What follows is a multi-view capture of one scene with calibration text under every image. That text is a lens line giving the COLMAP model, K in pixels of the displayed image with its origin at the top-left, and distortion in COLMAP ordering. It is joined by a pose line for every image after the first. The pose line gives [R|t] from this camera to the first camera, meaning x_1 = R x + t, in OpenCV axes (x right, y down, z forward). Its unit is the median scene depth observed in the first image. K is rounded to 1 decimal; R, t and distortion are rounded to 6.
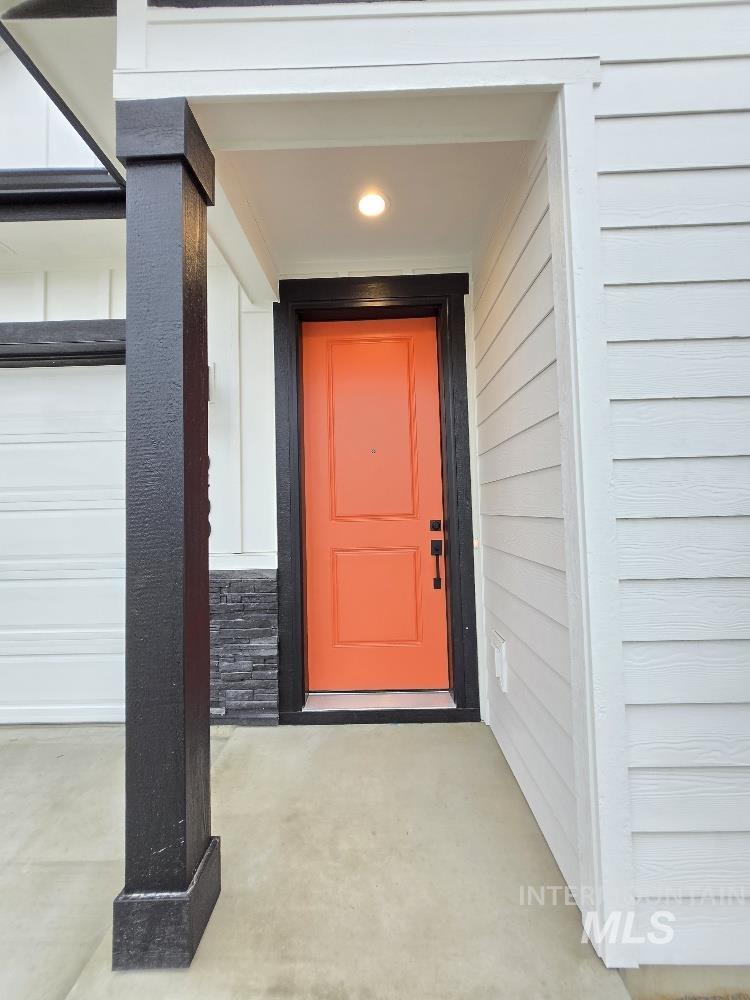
lens RADIAL K [[392.5, 0, 373.1], [0, 392.5, 490.7], [0, 0, 1]] dist [0.002477, 0.000115]
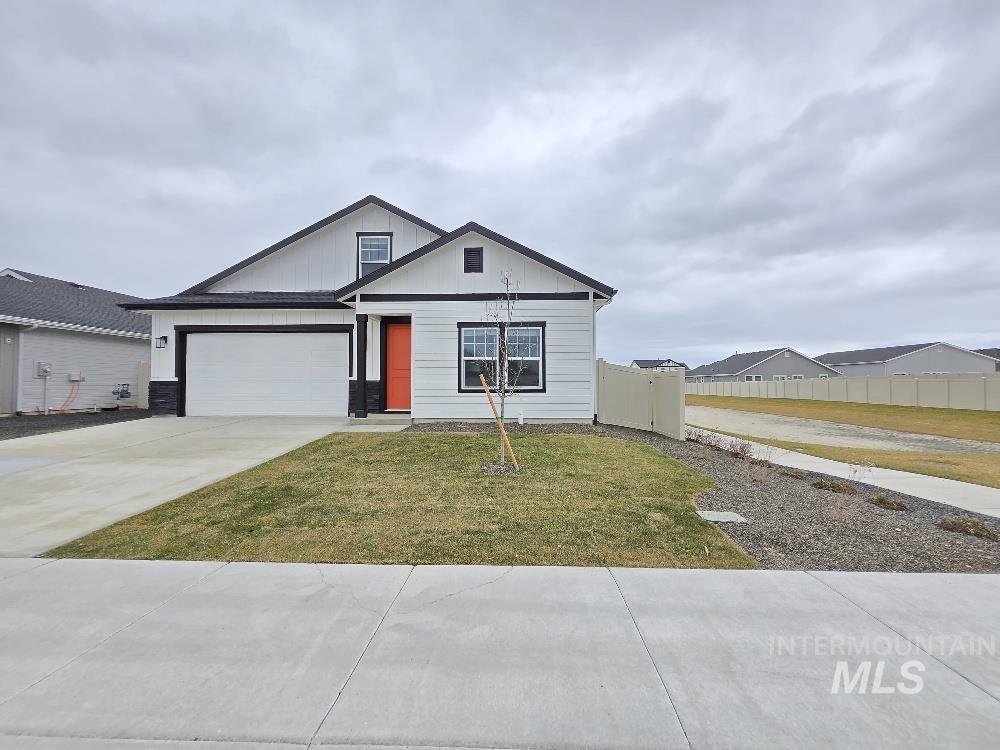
lens RADIAL K [[392.5, 0, 500.0], [0, 392.5, 375.0], [0, 0, 1]] dist [0.002477, 0.000115]
pose [[0.999089, 0.022055, -0.036548, 1.339857], [-0.021499, 0.999648, 0.015531, 0.038913], [0.036877, -0.014731, 0.999211, -3.566241]]
